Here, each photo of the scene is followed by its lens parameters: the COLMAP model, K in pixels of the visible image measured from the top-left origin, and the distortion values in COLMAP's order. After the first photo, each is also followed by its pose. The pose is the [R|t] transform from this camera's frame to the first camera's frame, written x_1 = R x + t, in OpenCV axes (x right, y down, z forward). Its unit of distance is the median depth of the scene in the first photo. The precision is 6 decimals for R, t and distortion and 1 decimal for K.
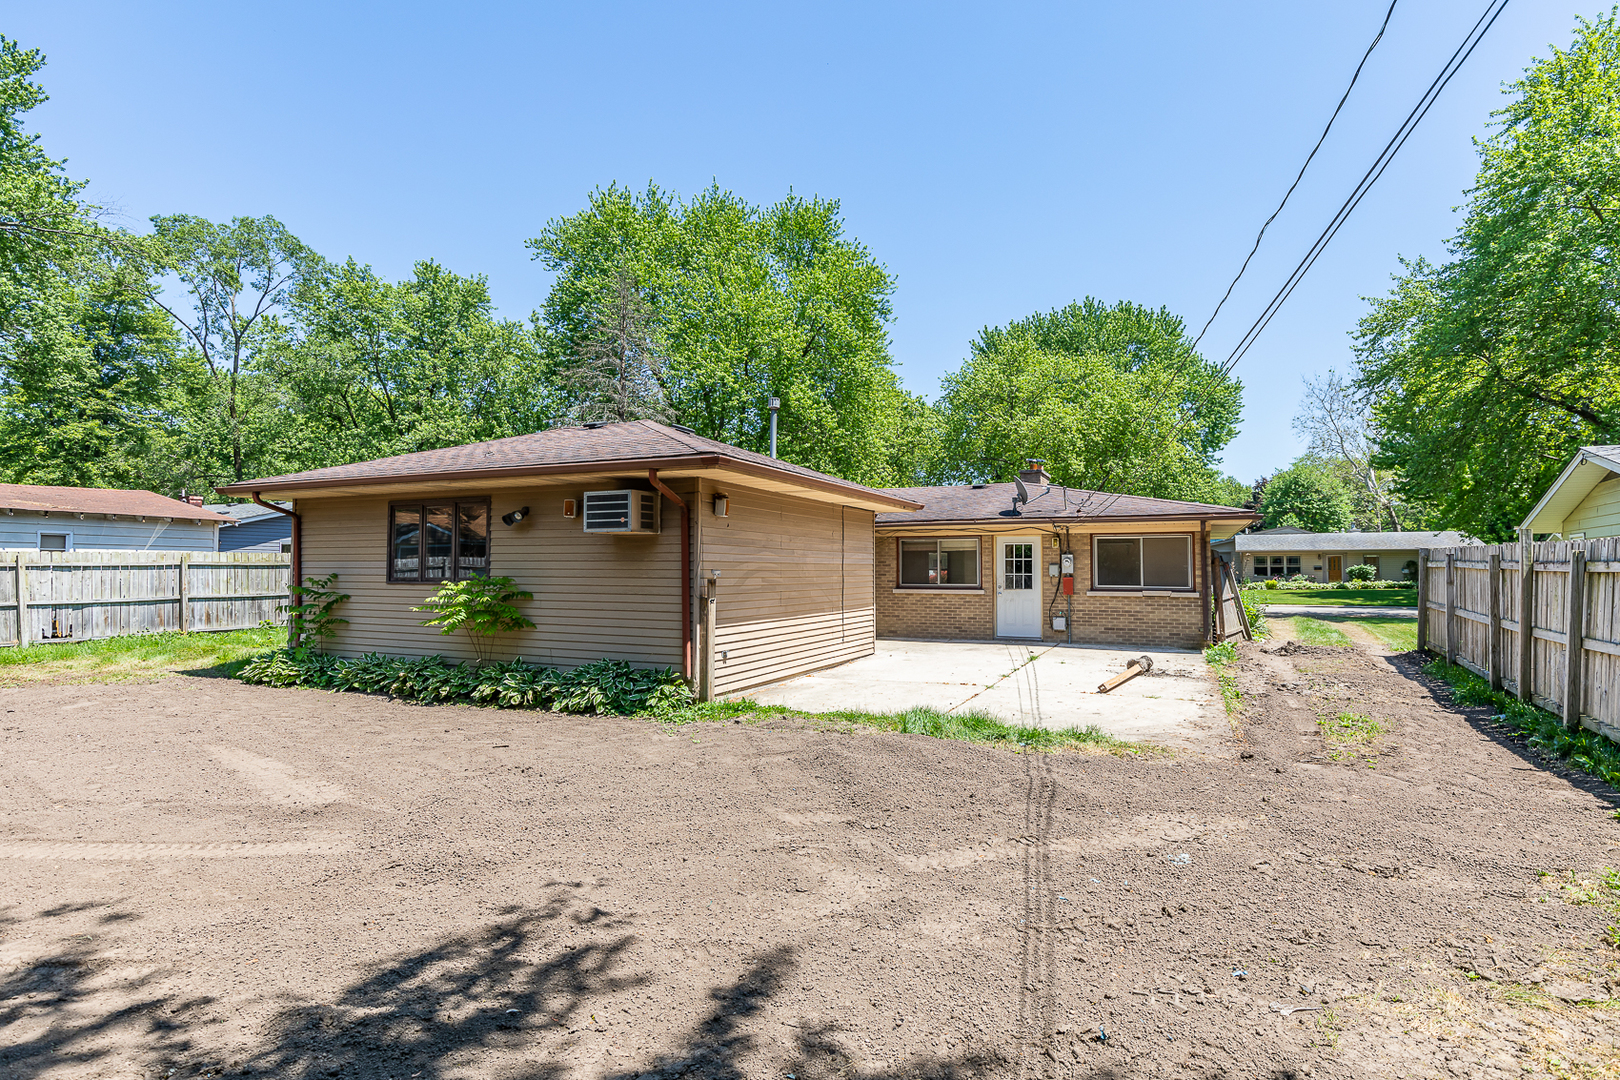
lens RADIAL K [[847.6, 0, 810.0], [0, 847.6, 540.0], [0, 0, 1]] dist [-0.015770, 0.000368]
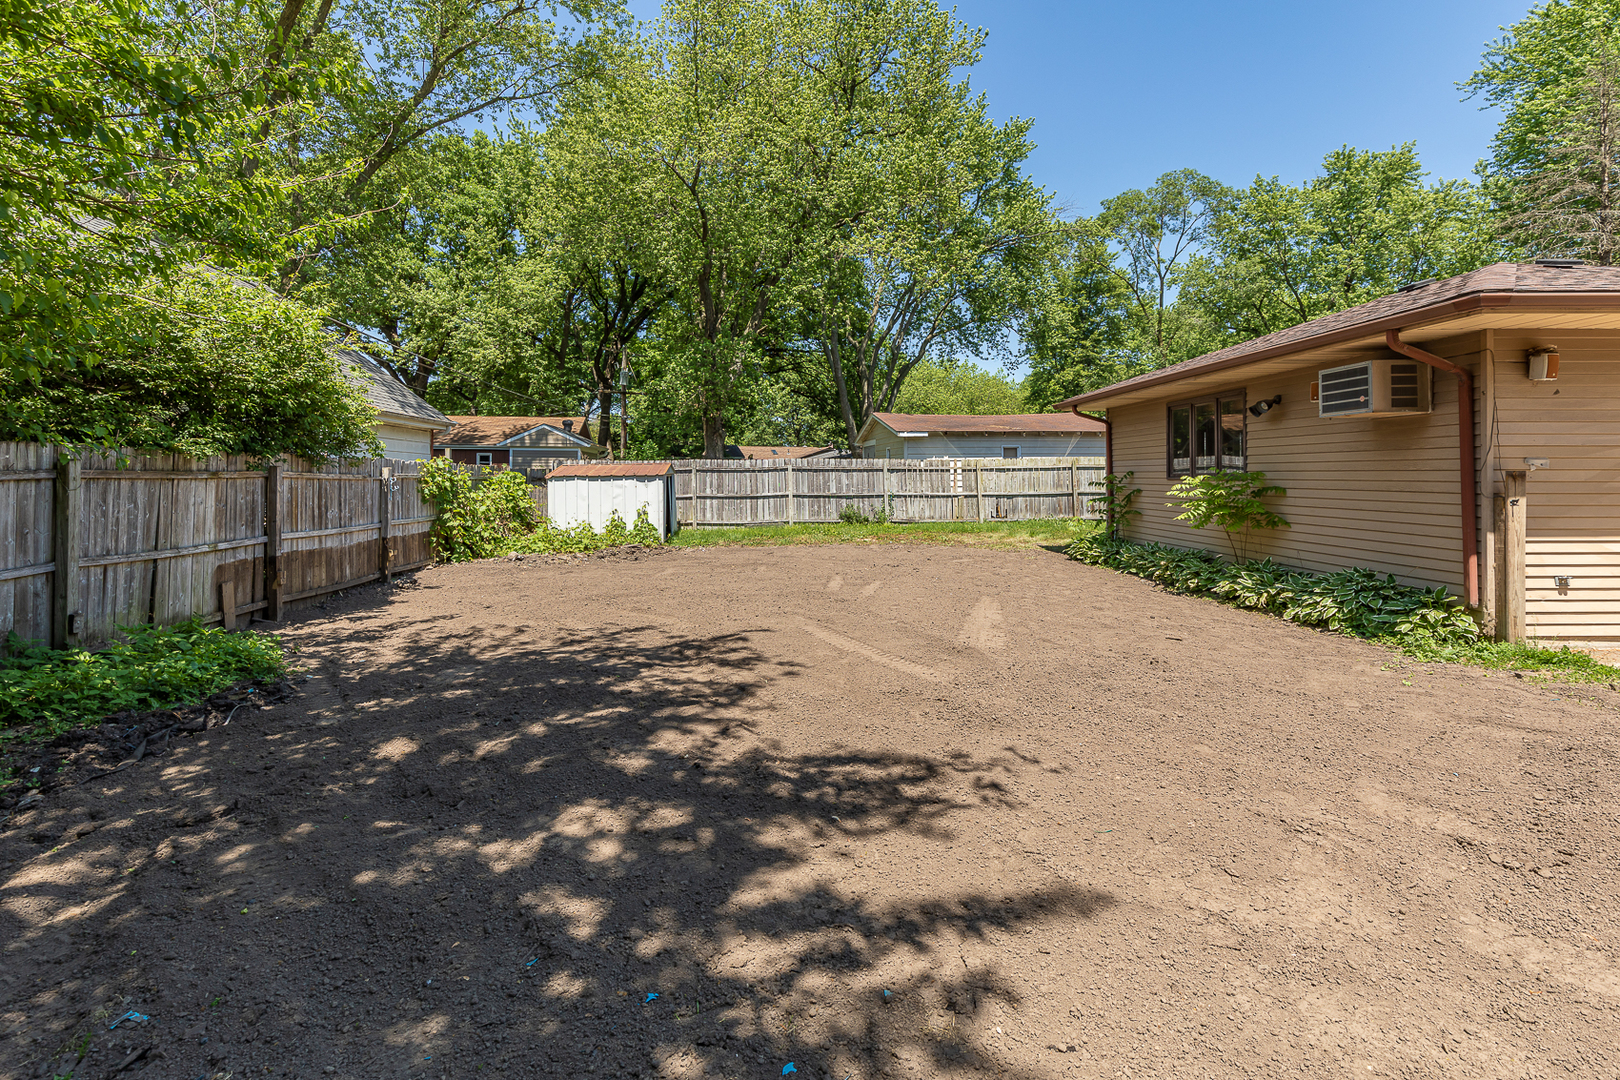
lens RADIAL K [[771.8, 0, 811.1], [0, 771.8, 461.7], [0, 0, 1]] dist [0.002210, -0.000739]
pose [[0.387810, -0.022661, -0.921461, 0.242319], [0.033739, 0.999377, -0.010378, 0.024932], [0.921122, -0.027064, 0.388332, 0.205574]]
